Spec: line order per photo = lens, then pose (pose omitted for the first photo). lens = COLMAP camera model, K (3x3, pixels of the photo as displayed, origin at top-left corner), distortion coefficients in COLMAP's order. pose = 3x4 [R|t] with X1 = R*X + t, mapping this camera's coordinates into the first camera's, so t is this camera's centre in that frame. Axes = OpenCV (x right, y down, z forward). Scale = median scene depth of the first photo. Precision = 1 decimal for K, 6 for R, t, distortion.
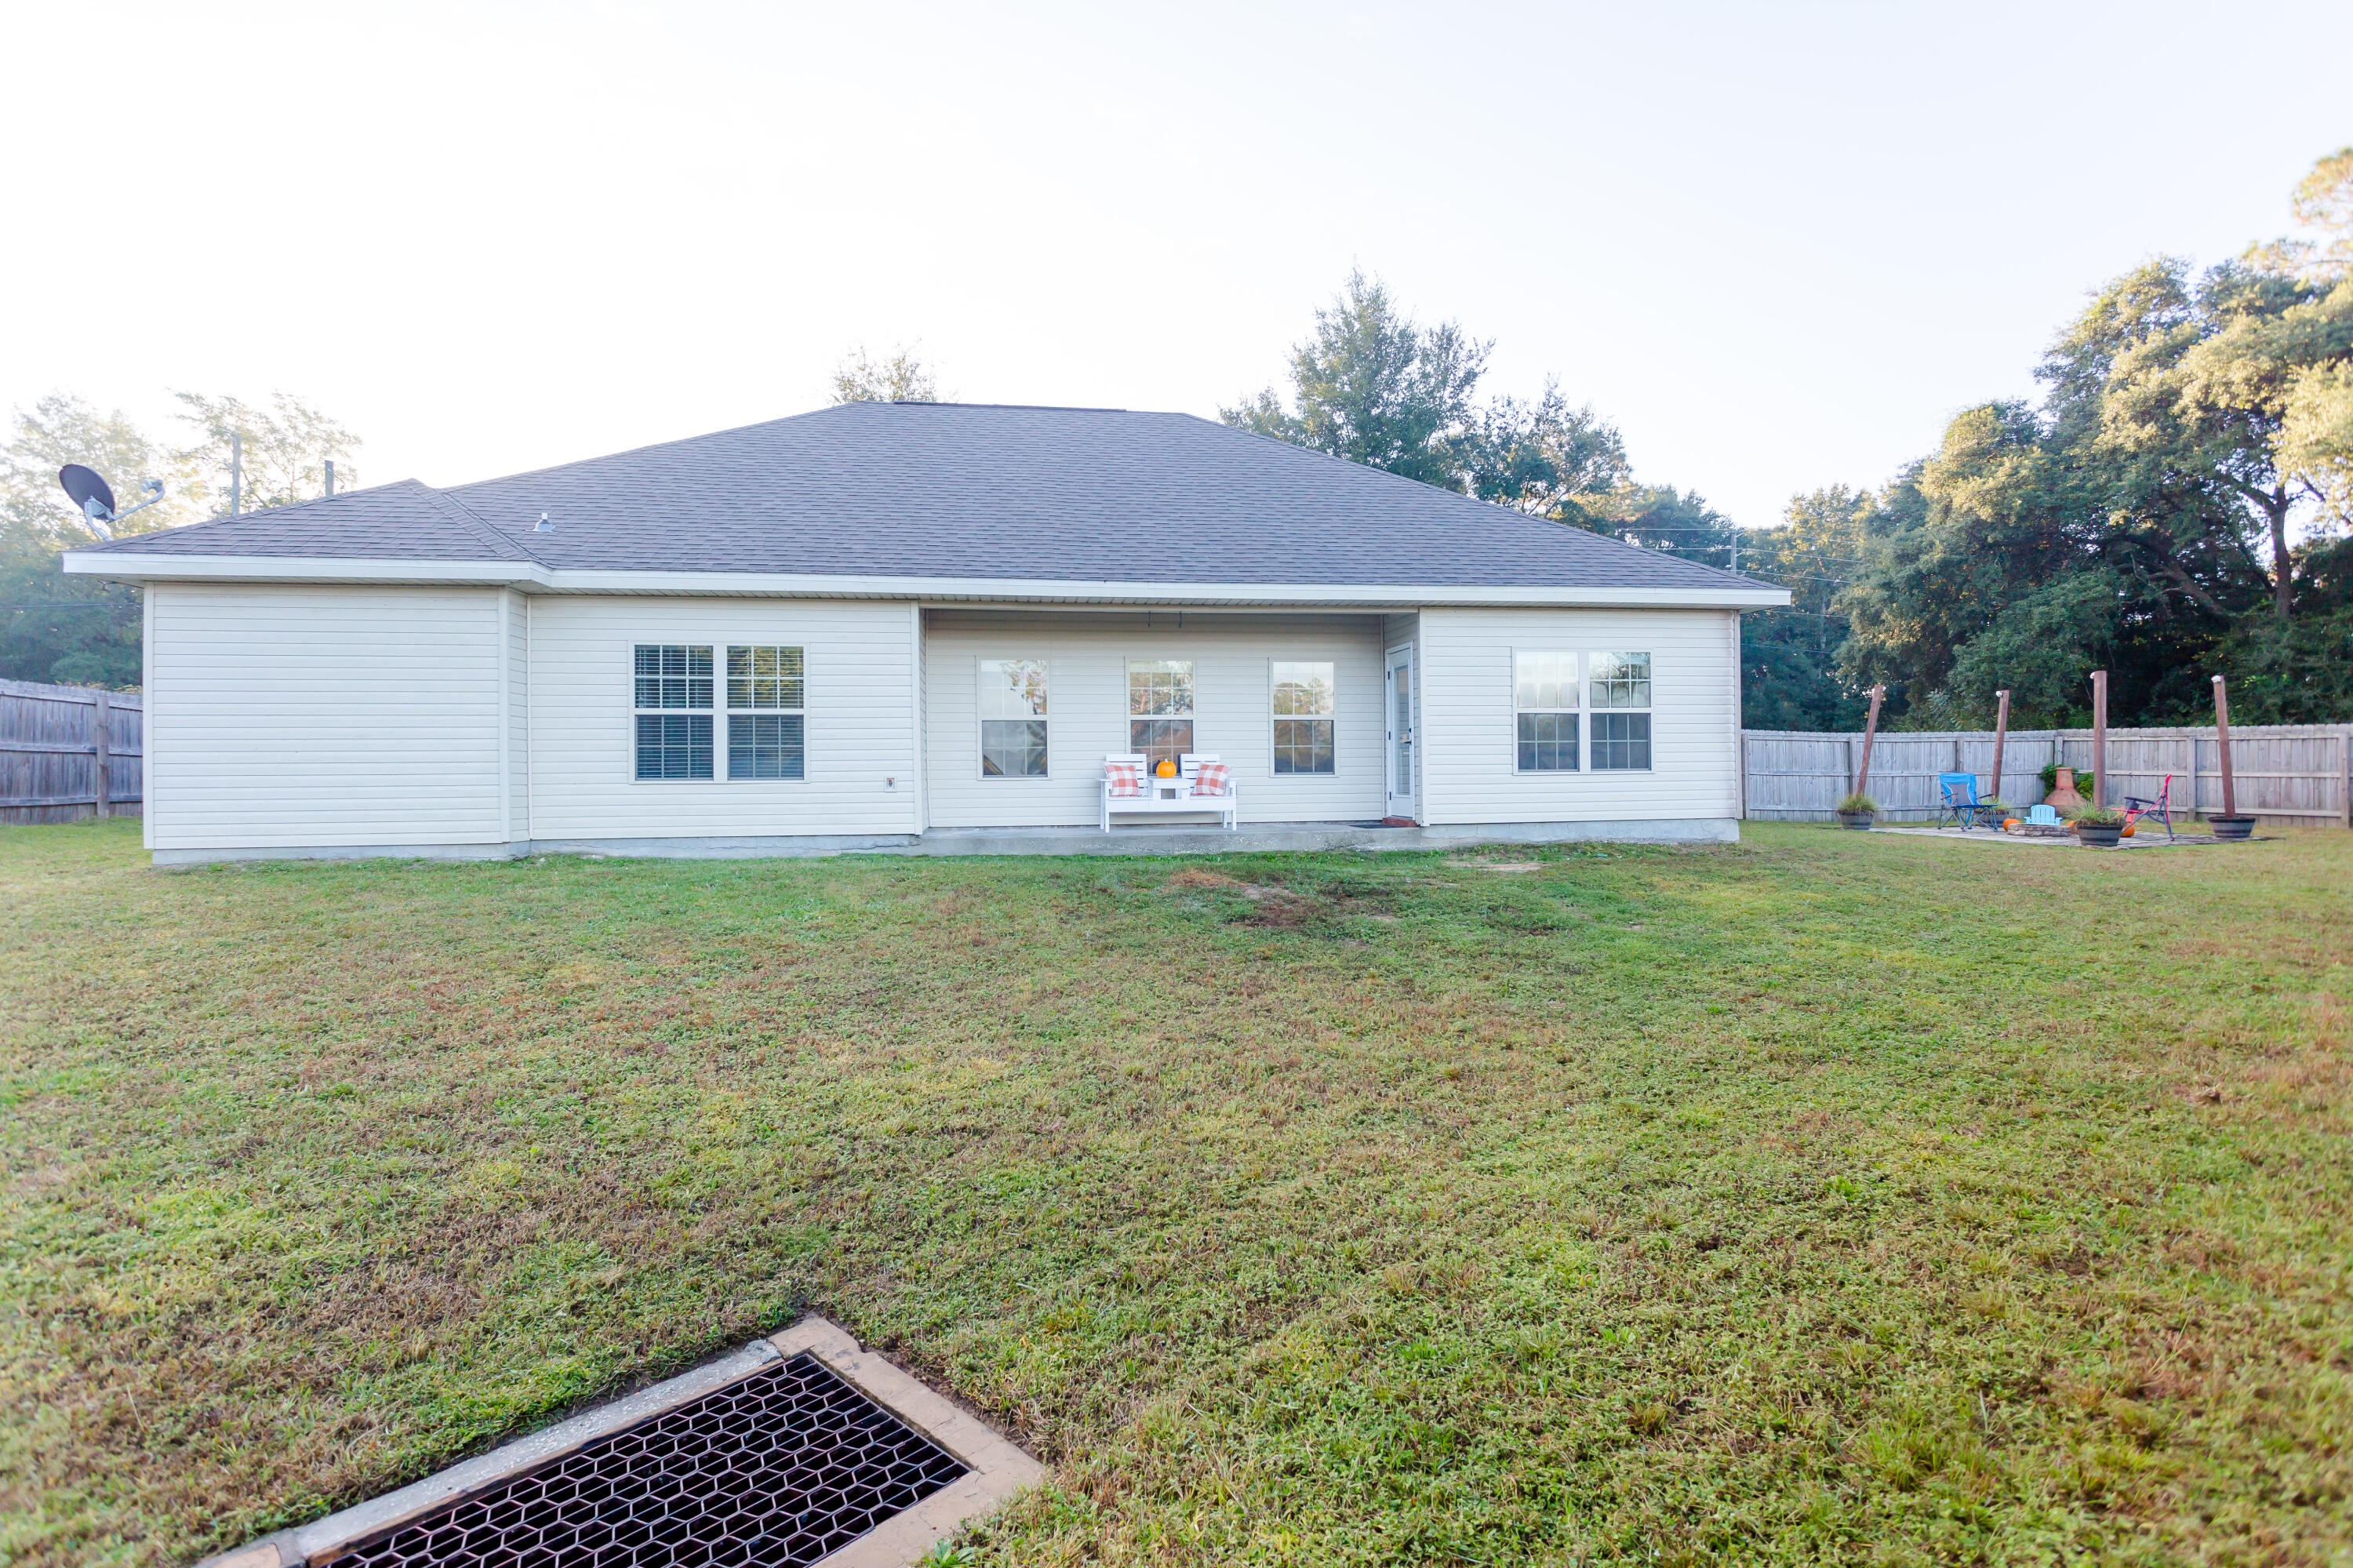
lens RADIAL K [[1080.4, 0, 1176.5], [0, 1080.4, 784.0], [0, 0, 1]] dist [-0.000593, 0.004702]
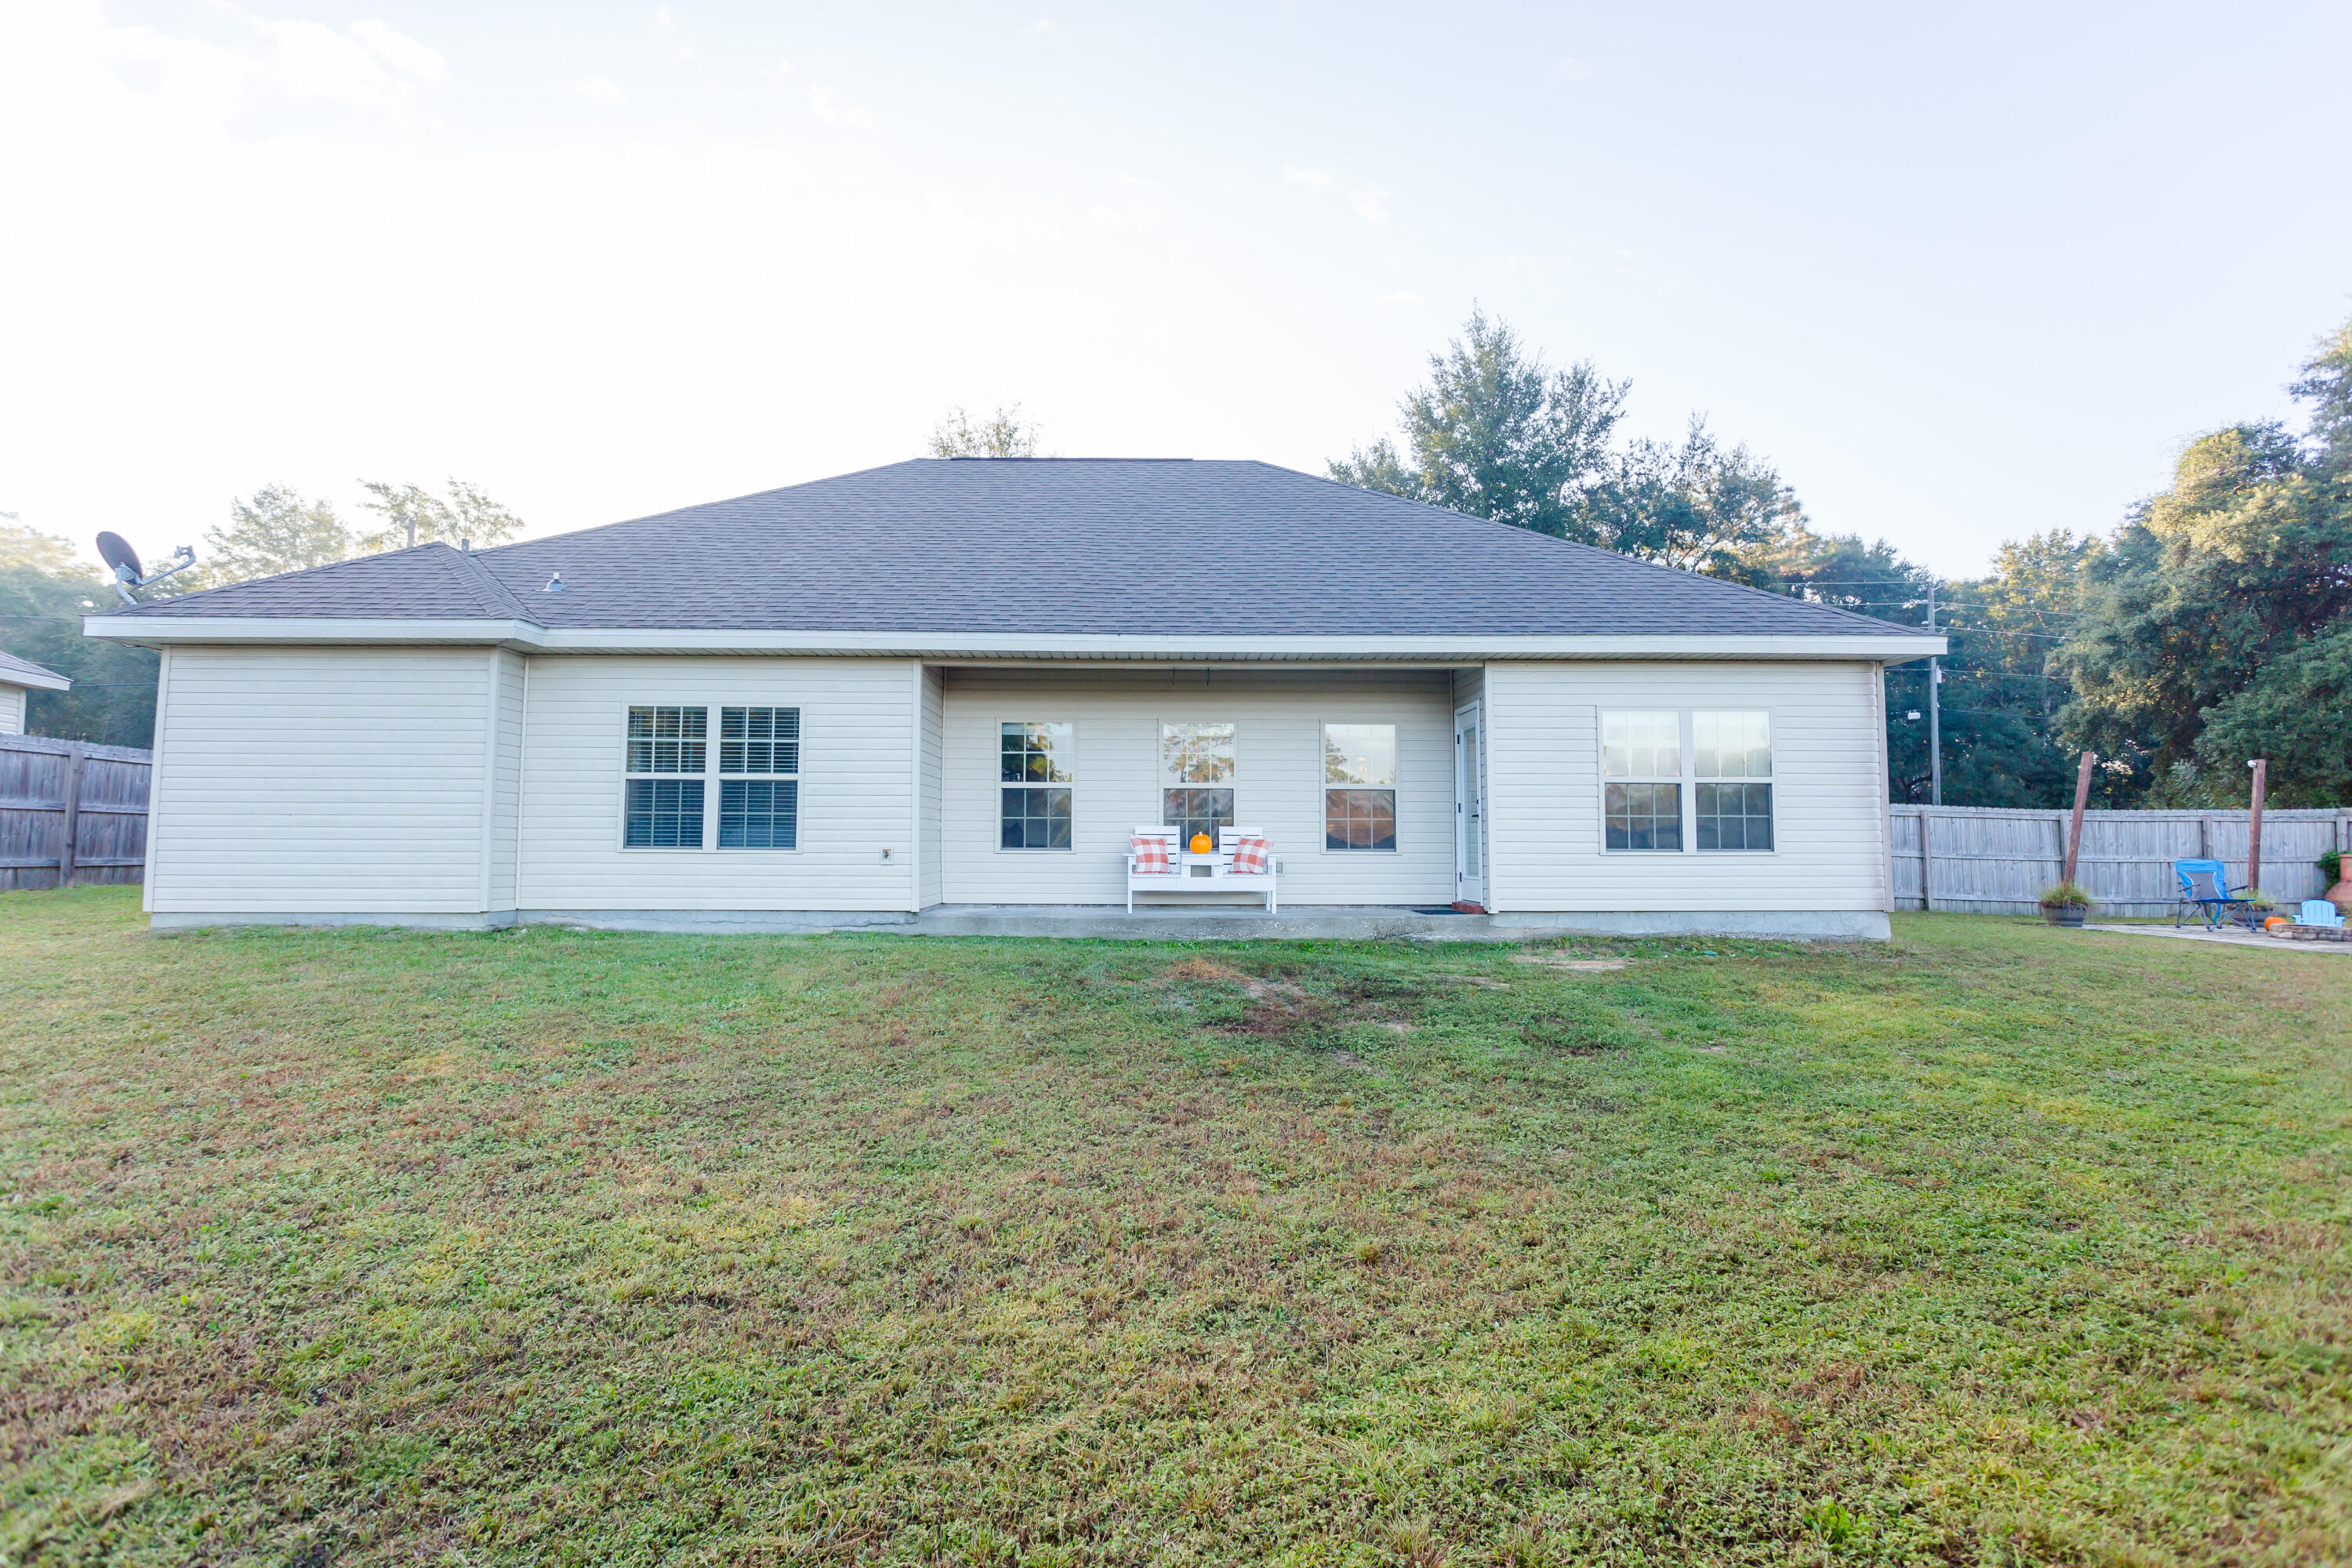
lens RADIAL K [[1115.6, 0, 1176.0], [0, 1115.6, 784.0], [0, 0, 1]] dist [0.003258, 0.000595]
pose [[0.991420, 0.005105, -0.130613, 0.095874], [-0.013684, 0.997800, -0.064867, -0.002598], [0.129994, 0.066098, 0.989309, 0.083166]]
